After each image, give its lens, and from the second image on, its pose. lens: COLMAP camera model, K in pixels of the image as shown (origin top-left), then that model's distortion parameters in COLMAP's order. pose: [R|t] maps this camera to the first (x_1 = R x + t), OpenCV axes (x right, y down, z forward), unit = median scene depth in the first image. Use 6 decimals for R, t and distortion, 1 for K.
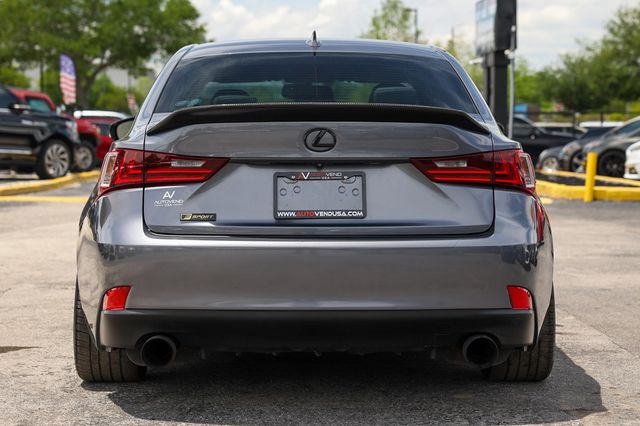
lens RADIAL K [[1302.0, 0, 325.3], [0, 1302.0, 211.9], [0, 0, 1]] dist [0.211430, 0.000000]
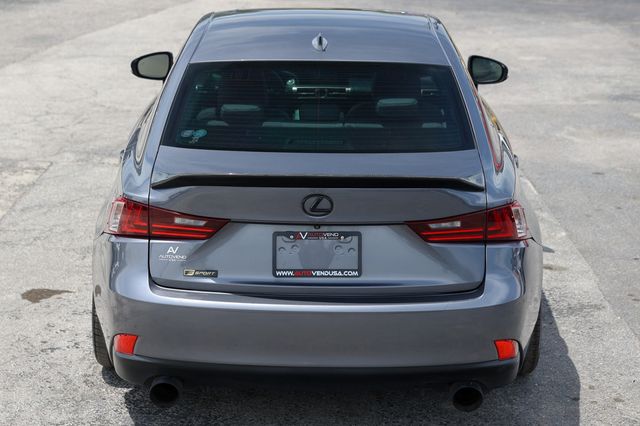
lens RADIAL K [[1159.8, 0, 314.4], [0, 1159.8, 212.3], [0, 0, 1]] dist [0.155178, 0.000000]
pose [[0.999342, 0.017687, -0.031680, 0.022280], [-0.010079, 0.974102, 0.225882, -0.252508], [0.034854, -0.225414, 0.973639, 0.104468]]
